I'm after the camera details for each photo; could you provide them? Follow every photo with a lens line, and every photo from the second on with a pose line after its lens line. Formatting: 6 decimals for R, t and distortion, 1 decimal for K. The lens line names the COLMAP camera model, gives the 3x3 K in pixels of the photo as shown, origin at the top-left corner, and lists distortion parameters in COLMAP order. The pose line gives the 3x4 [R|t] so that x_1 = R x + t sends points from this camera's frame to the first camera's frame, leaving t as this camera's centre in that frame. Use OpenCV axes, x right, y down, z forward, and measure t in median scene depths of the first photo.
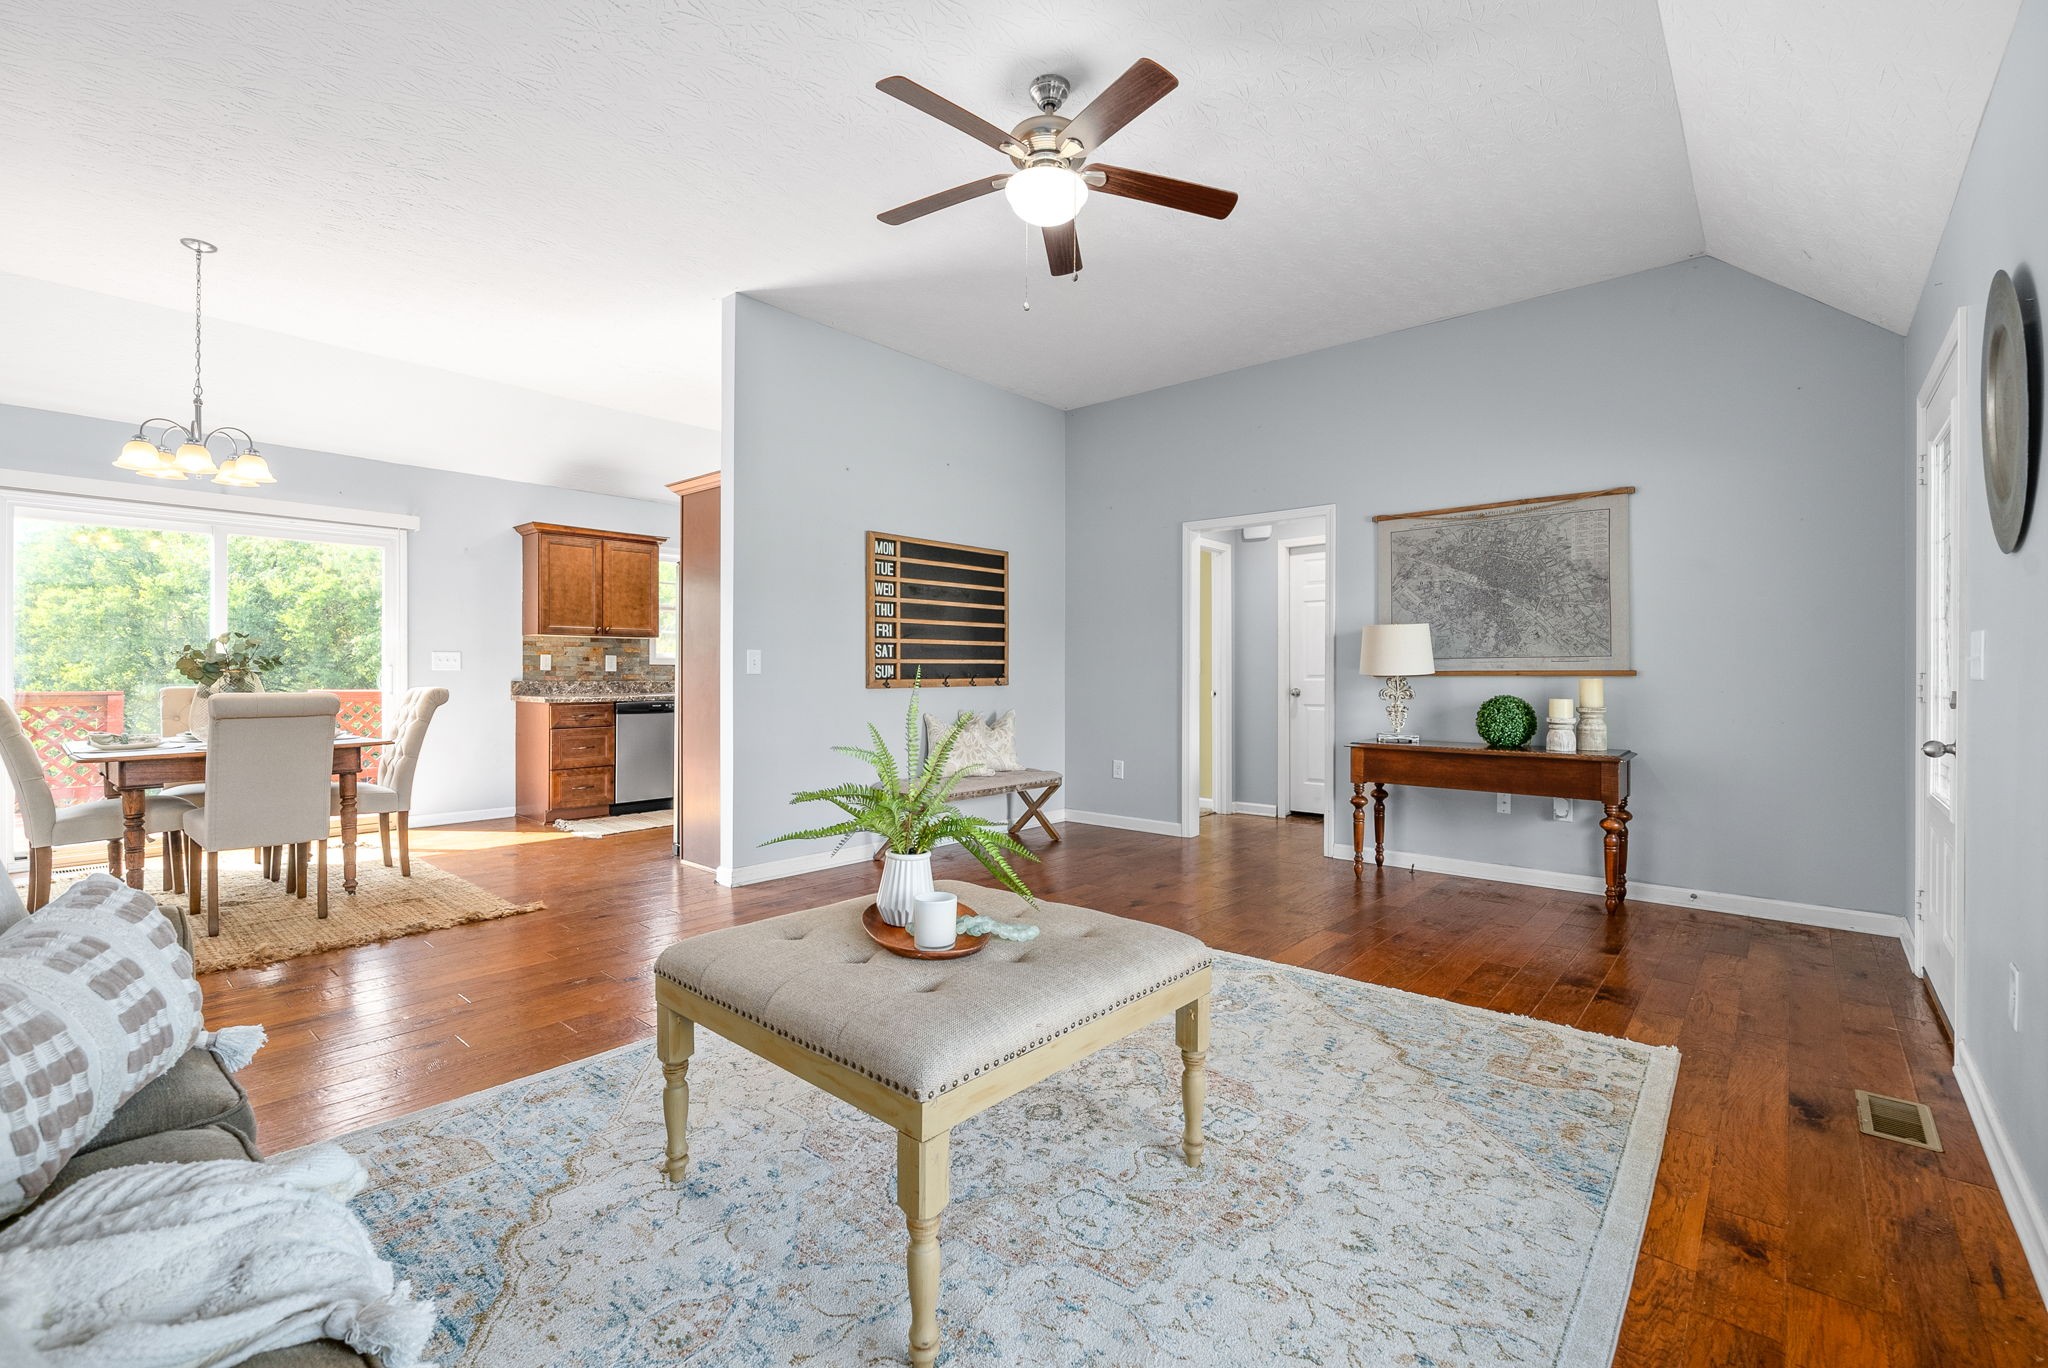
lens RADIAL K [[885.7, 0, 1014.7], [0, 885.7, 679.1], [0, 0, 1]] dist [-0.000379, -0.000110]
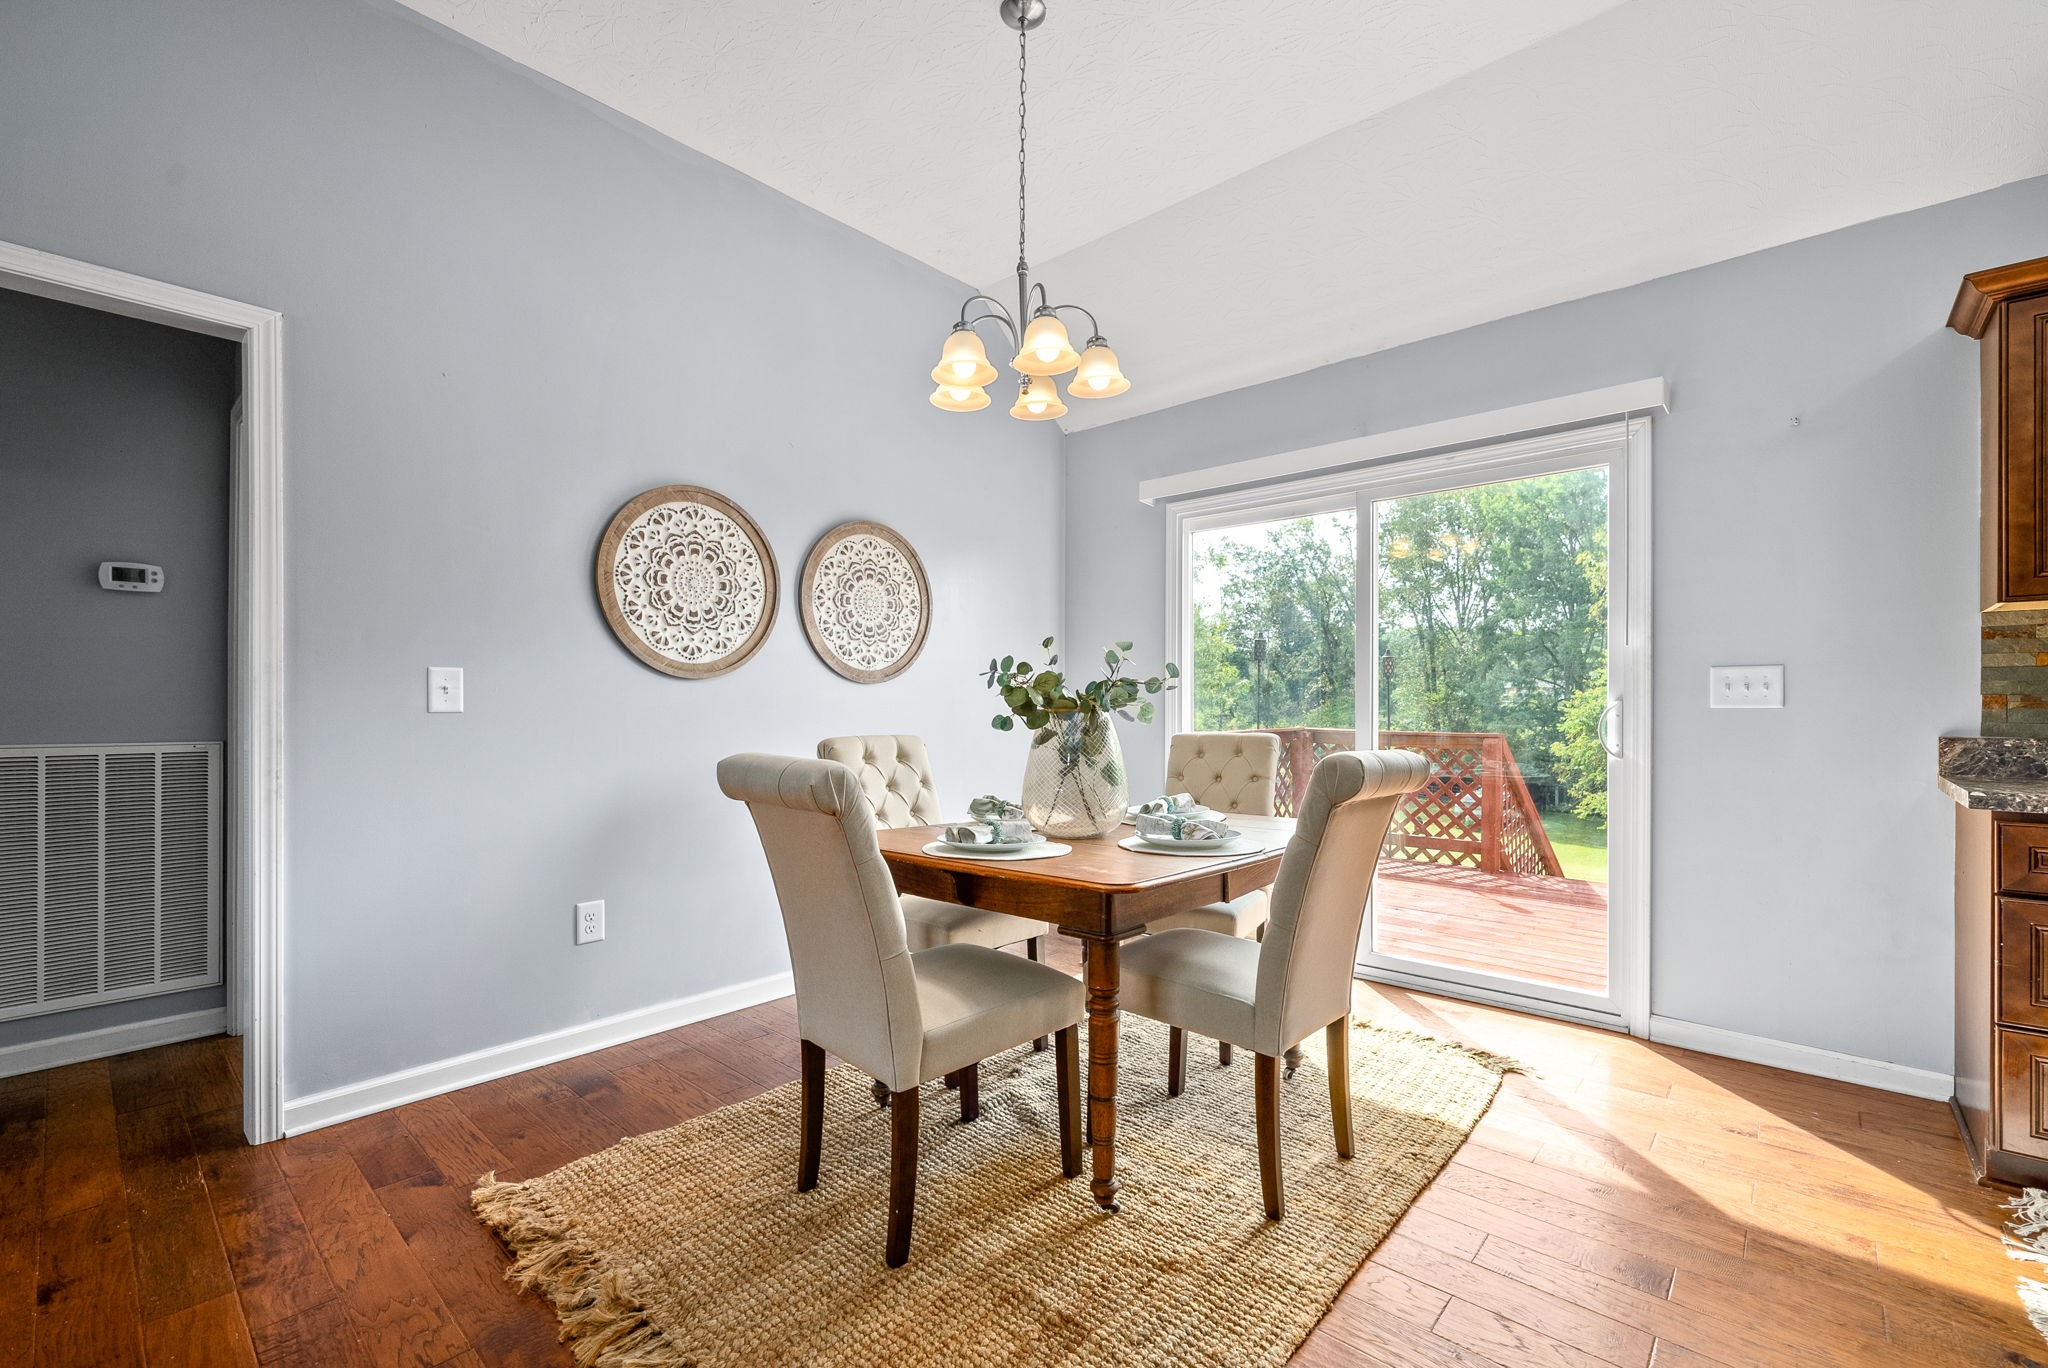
lens RADIAL K [[876.0, 0, 1024.4], [0, 876.0, 708.5], [0, 0, 1]] dist [-0.001755, -0.000425]
pose [[-0.008016, -0.000409, -0.999968, -0.298626], [-0.009374, 0.999956, -0.000334, -0.009601], [0.999924, 0.009371, -0.008019, 0.938589]]
